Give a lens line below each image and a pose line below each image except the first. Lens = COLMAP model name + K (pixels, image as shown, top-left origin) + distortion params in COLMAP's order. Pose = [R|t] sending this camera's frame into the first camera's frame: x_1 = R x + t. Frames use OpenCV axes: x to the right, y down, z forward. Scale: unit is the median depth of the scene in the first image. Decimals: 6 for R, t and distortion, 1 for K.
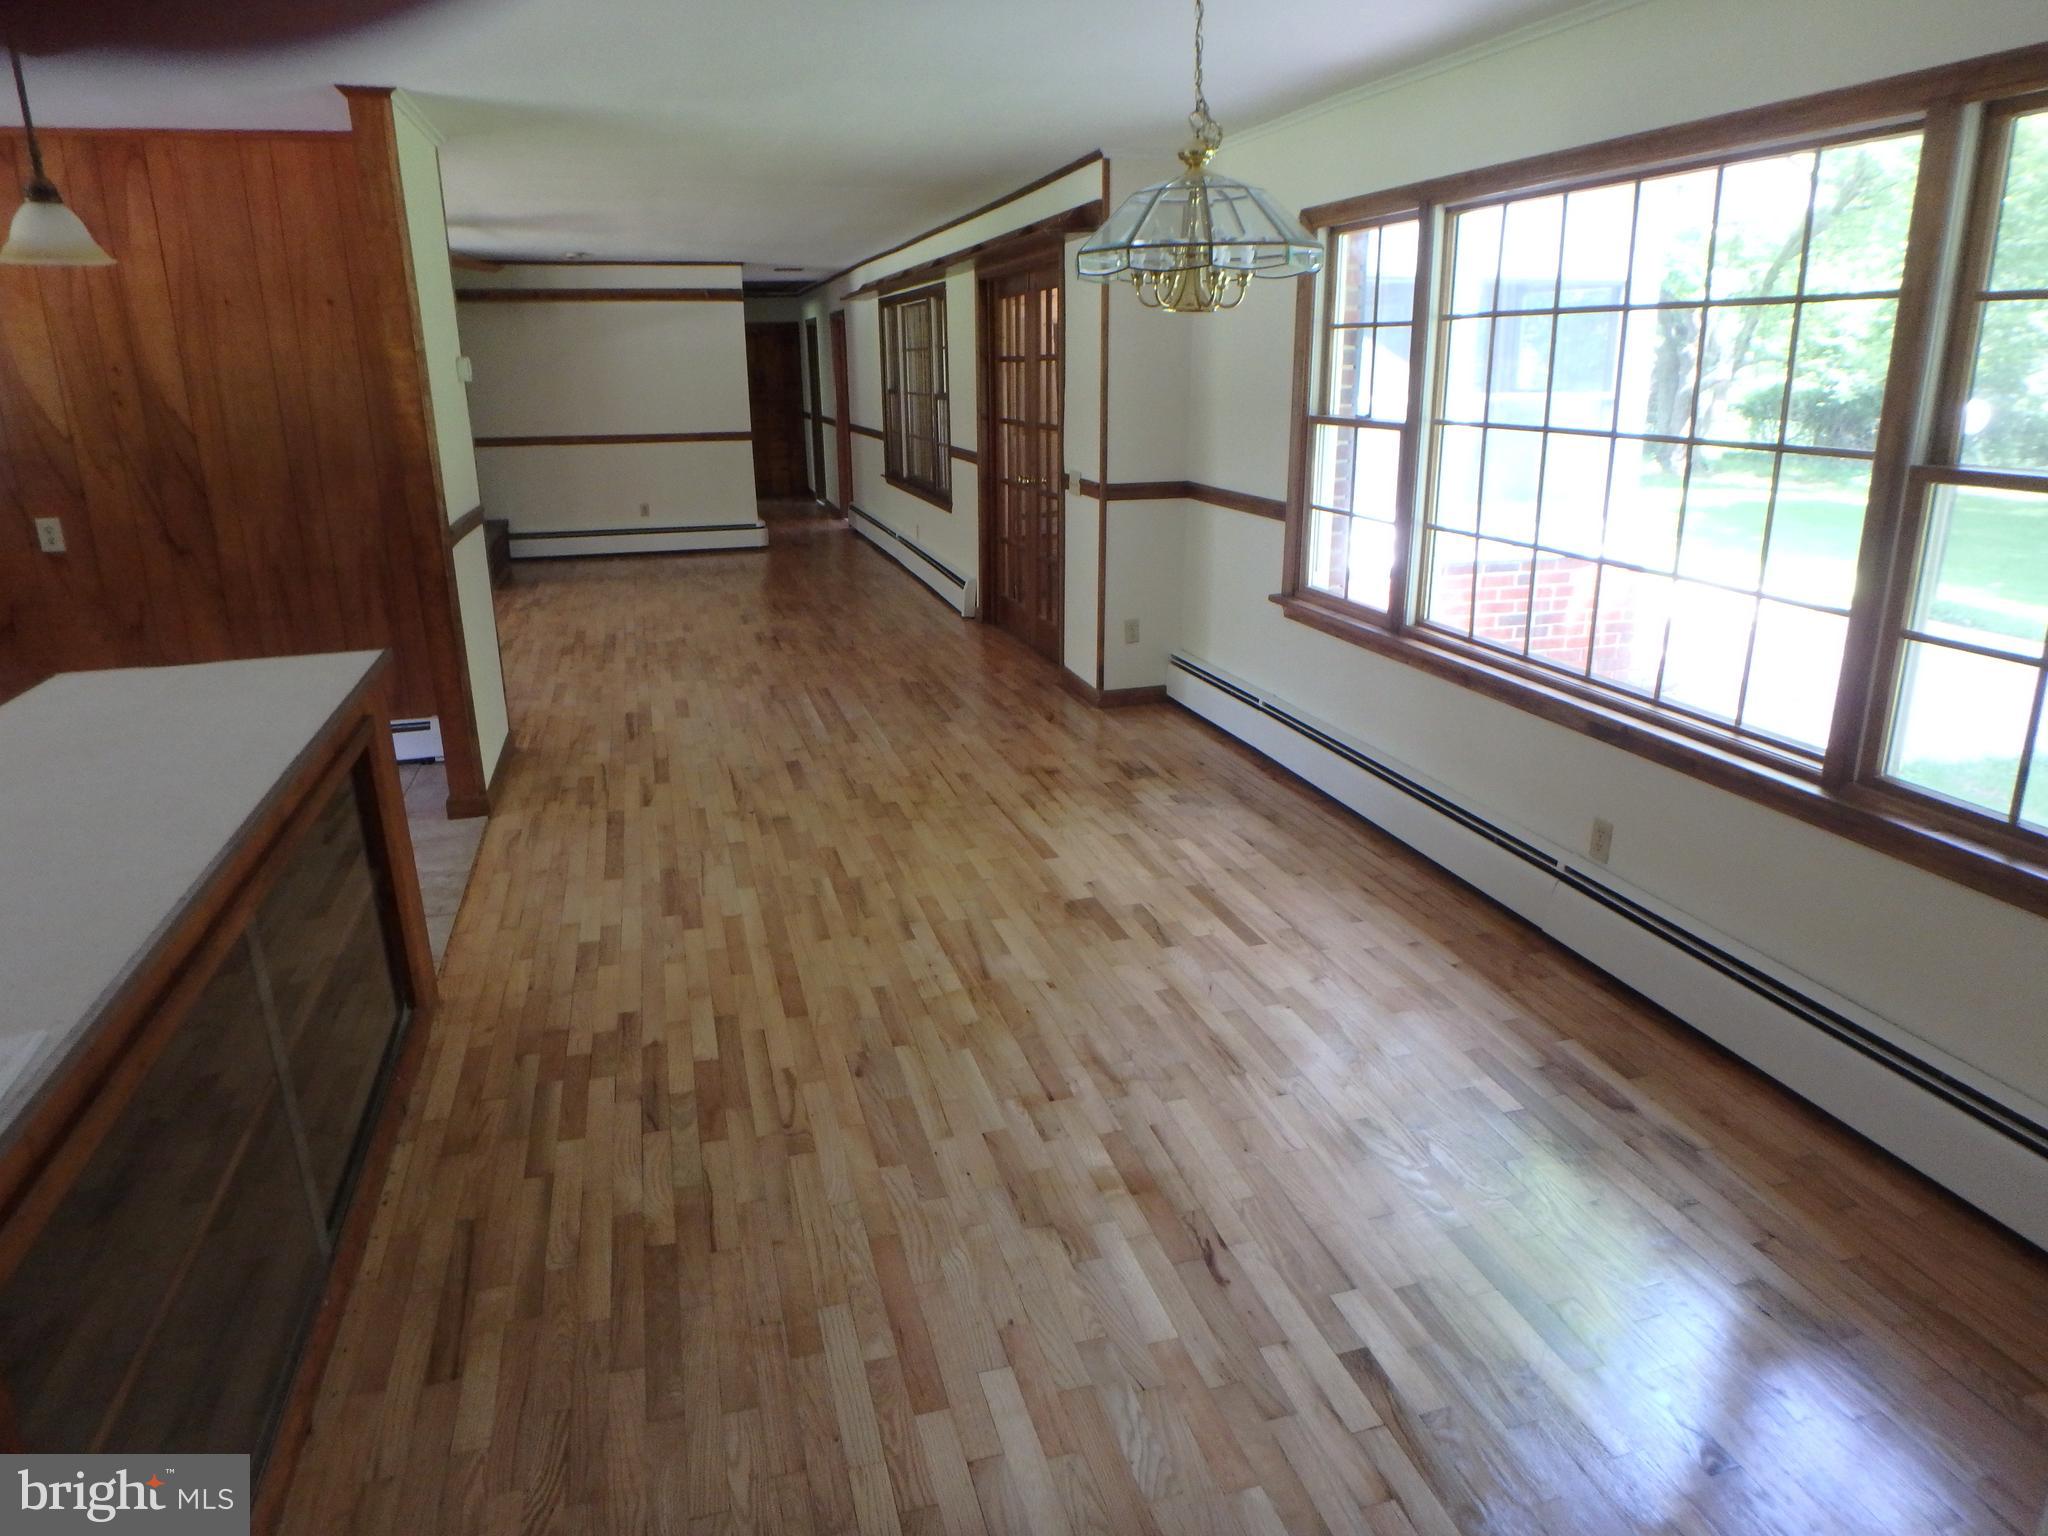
lens RADIAL K [[1289.6, 0, 1034.3], [0, 1289.6, 748.2], [0, 0, 1]] dist [-0.028824, 0.001056]
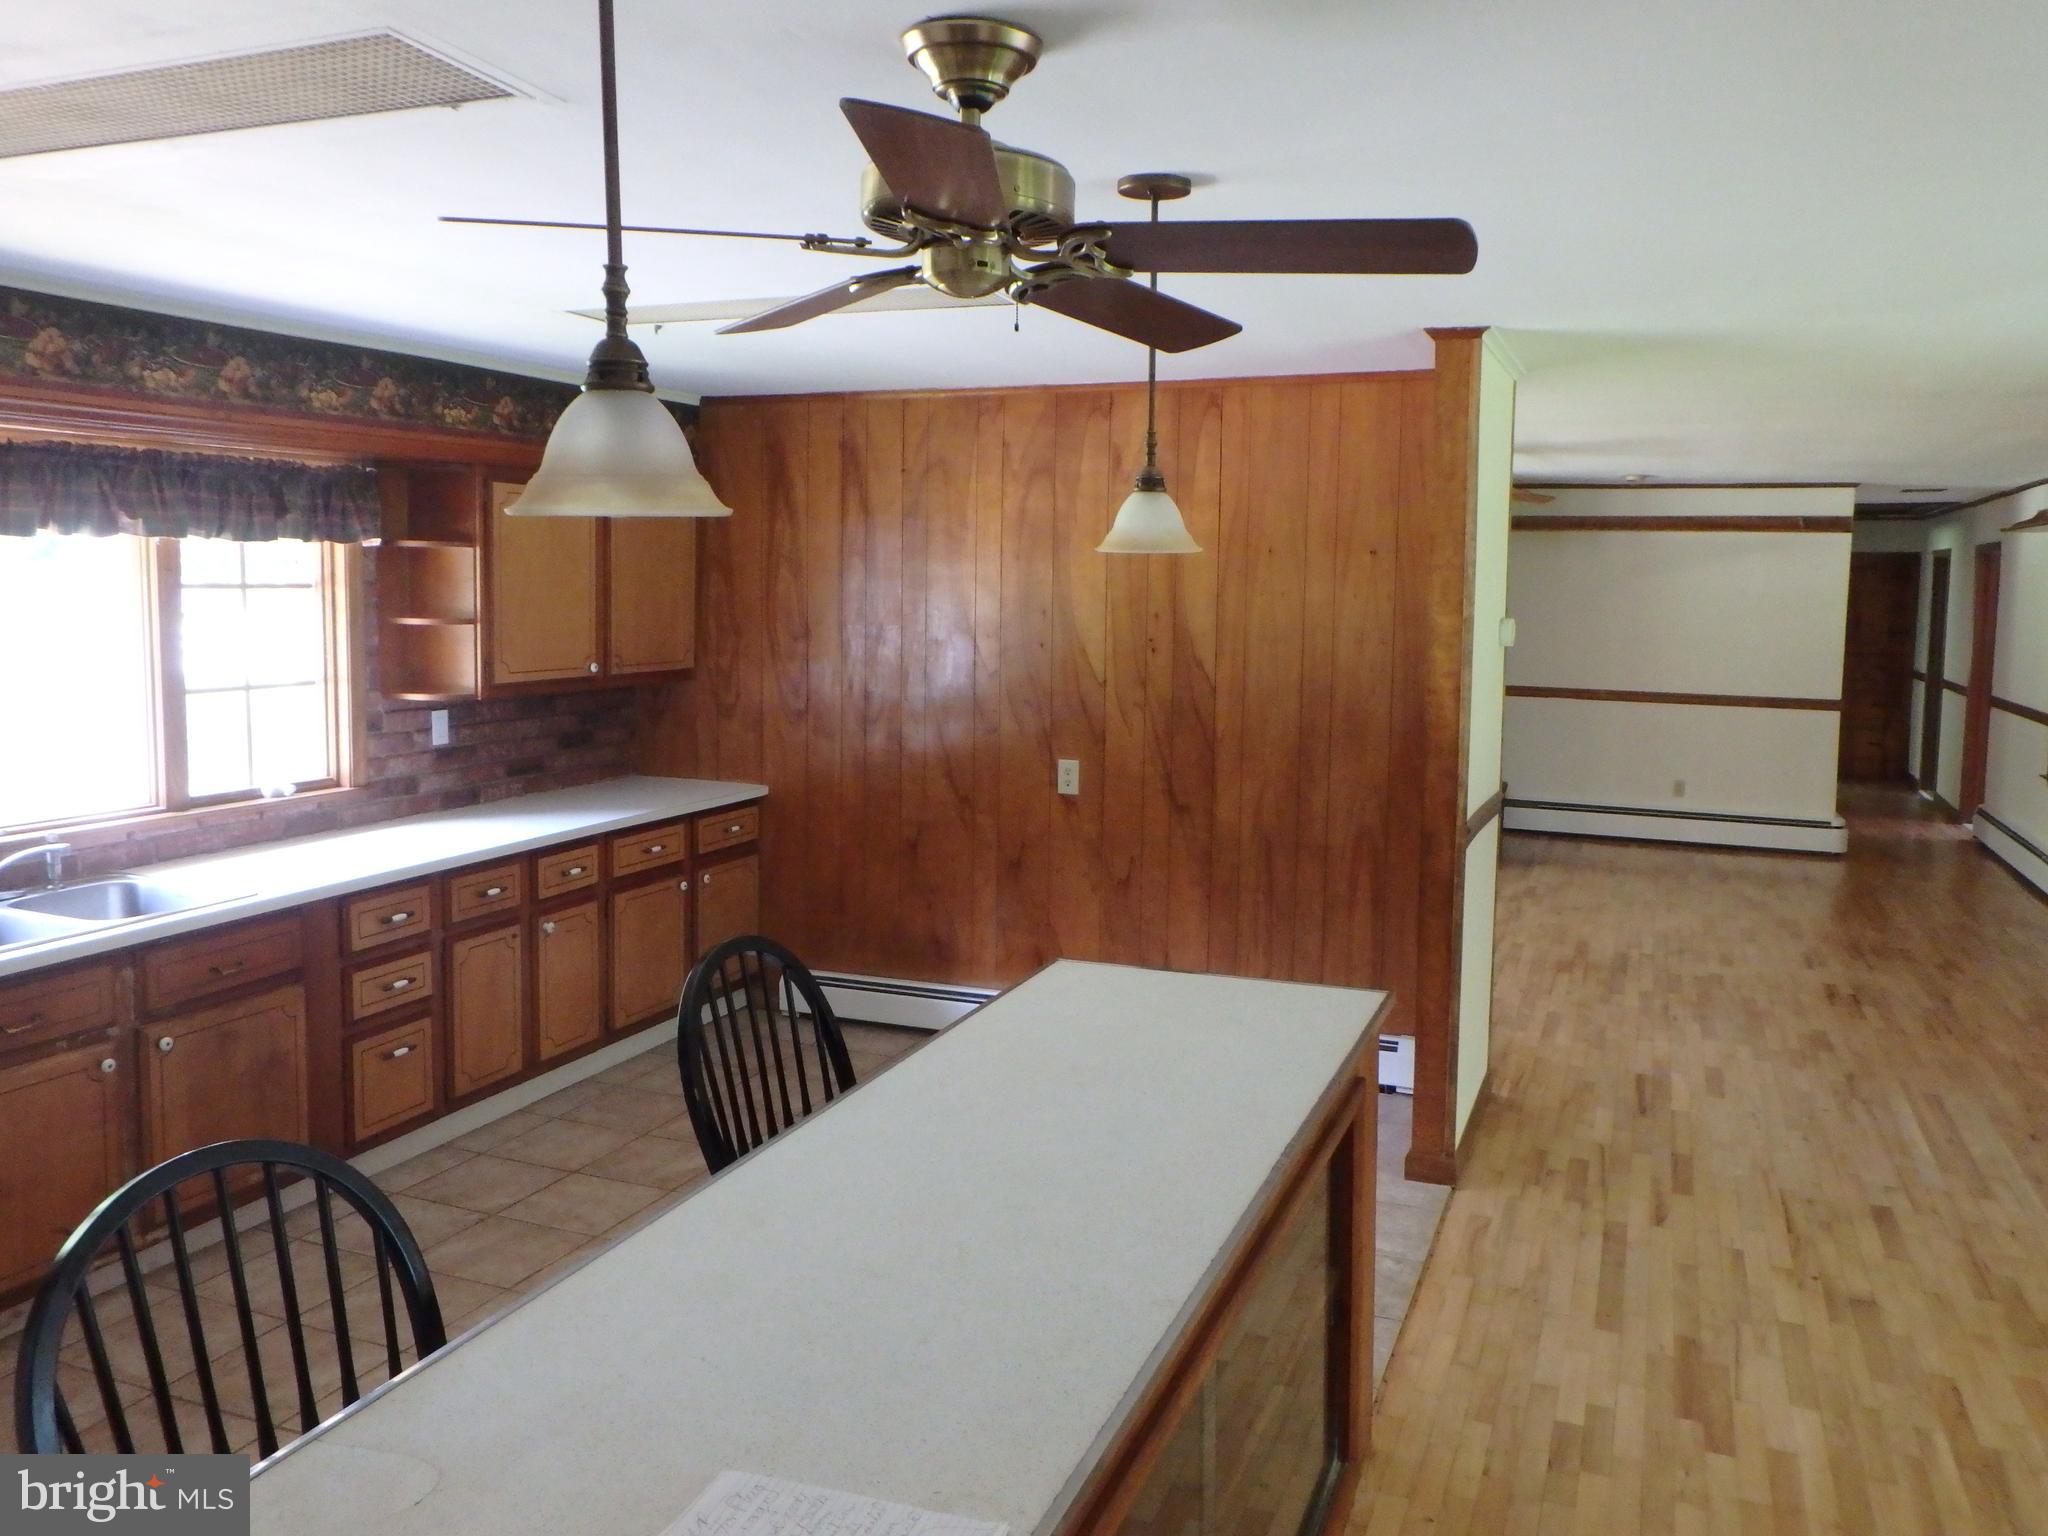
lens RADIAL K [[1587.0, 0, 1038.9], [0, 1587.0, 735.7], [0, 0, 1]] dist [-0.017012, 0.026523]
pose [[0.786104, 0.082684, -0.612538, -0.052331], [-0.198804, 0.972175, -0.123907, -0.046653], [0.585249, 0.219179, 0.780669, 0.028749]]
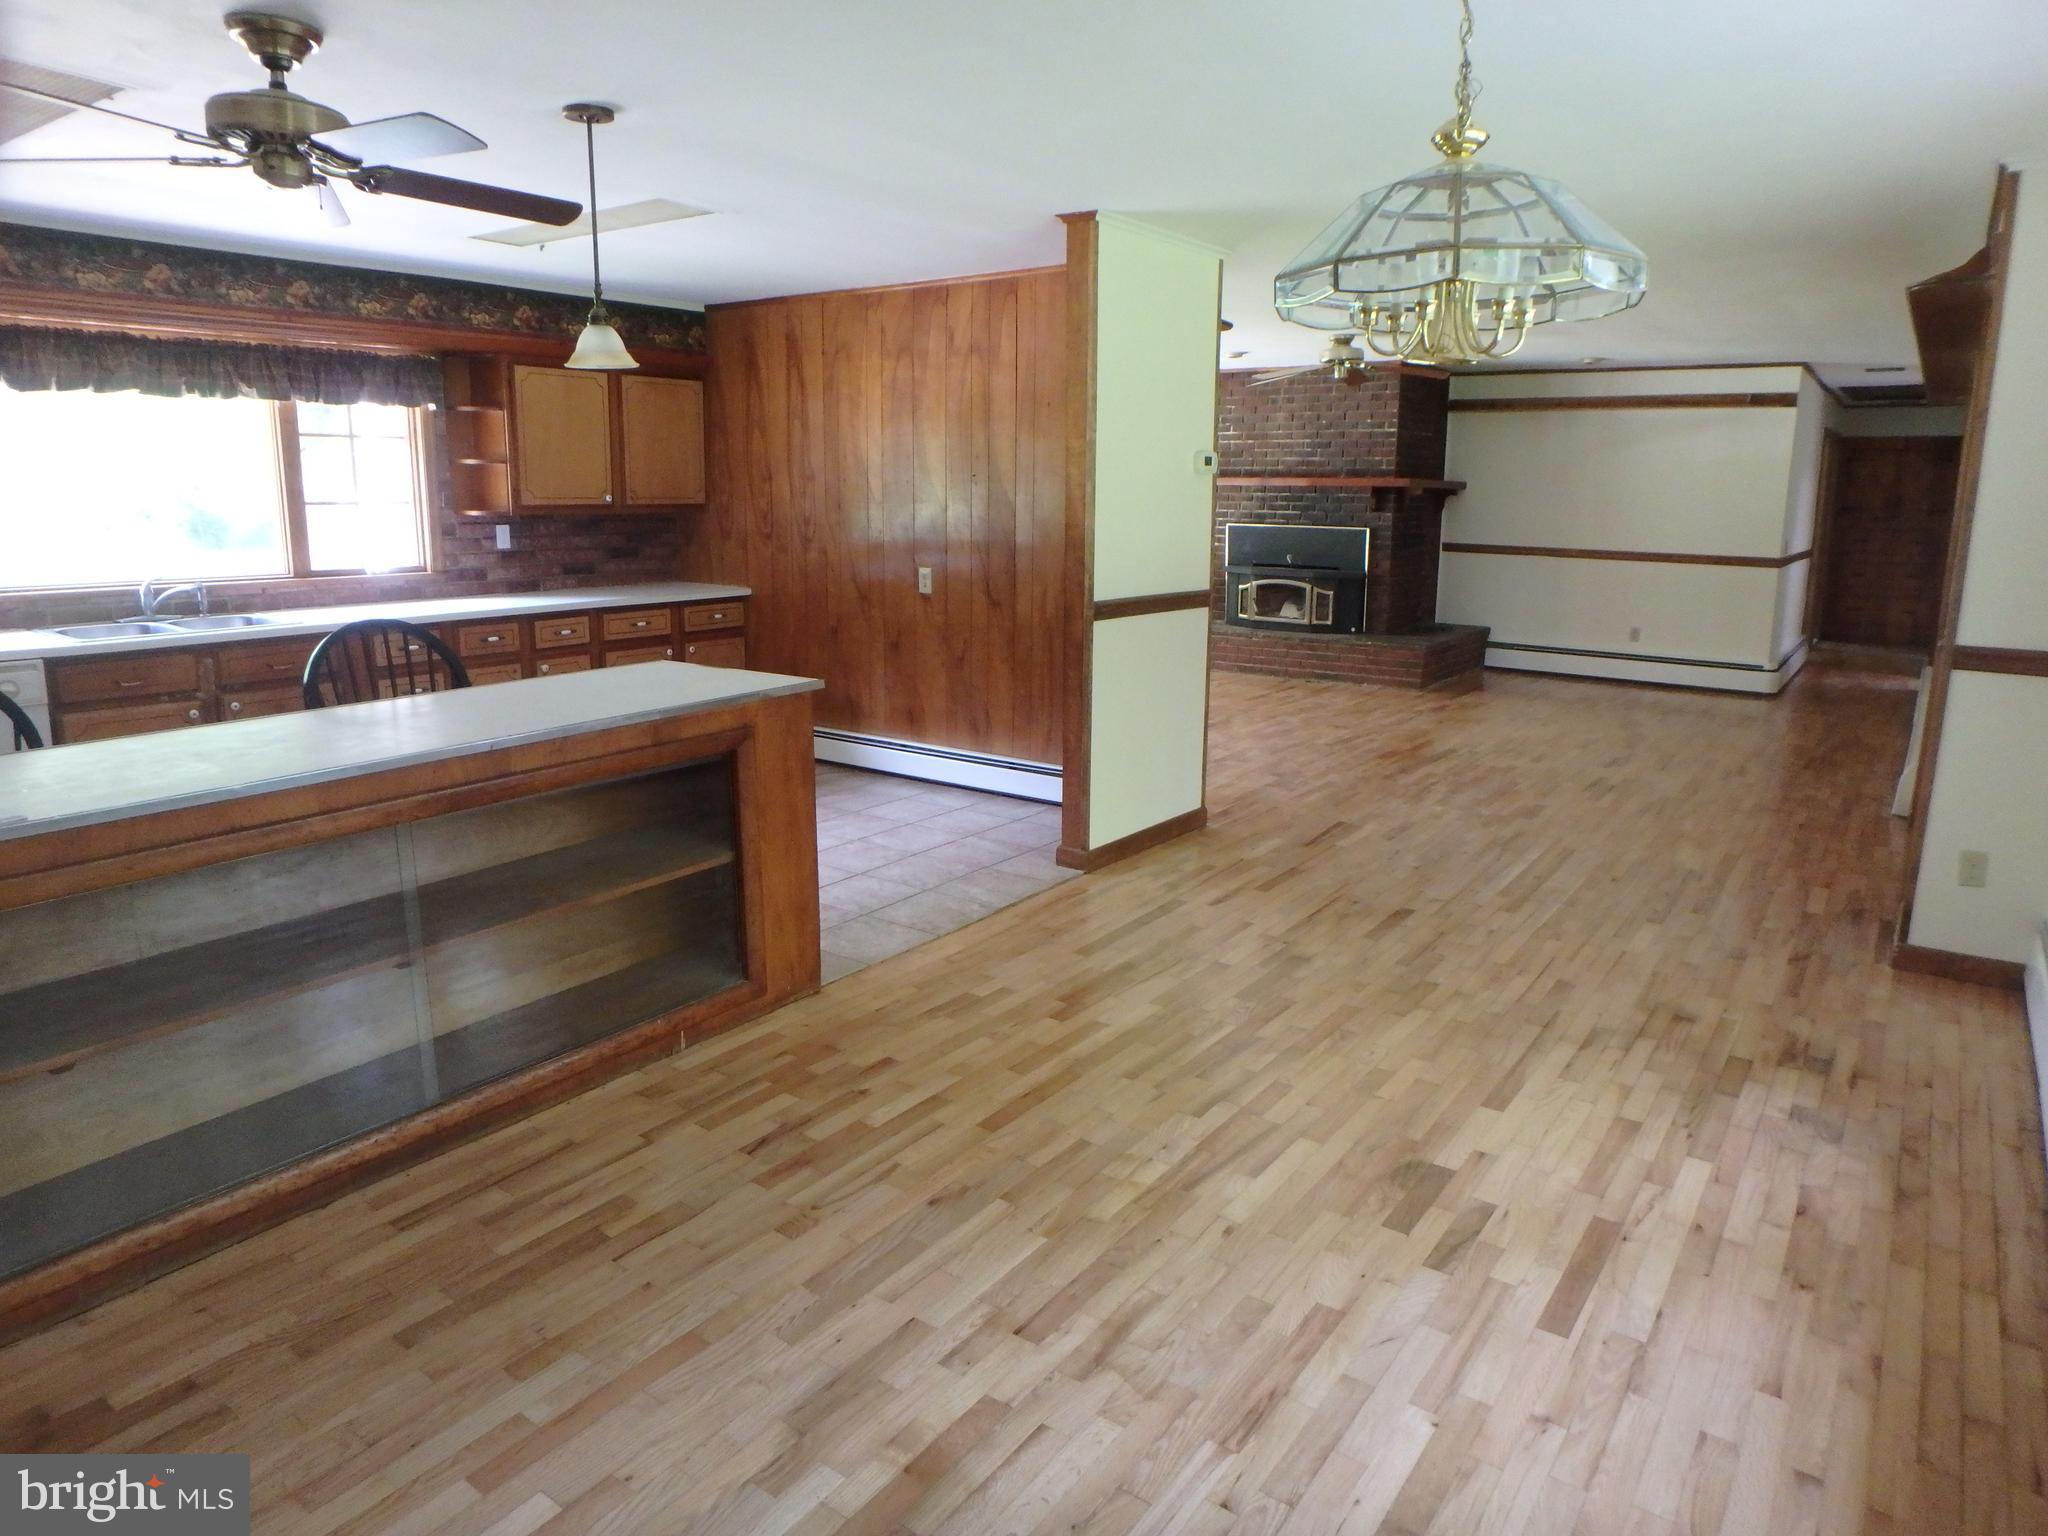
lens RADIAL K [[1289.6, 0, 993.5], [0, 1289.6, 724.0], [0, 0, 1]] dist [-0.028824, 0.001056]
pose [[0.599085, 0.163300, -0.783856, 0.352967], [-0.245984, 0.969174, 0.013906, -0.063104], [0.761964, 0.184485, 0.620787, 0.263724]]
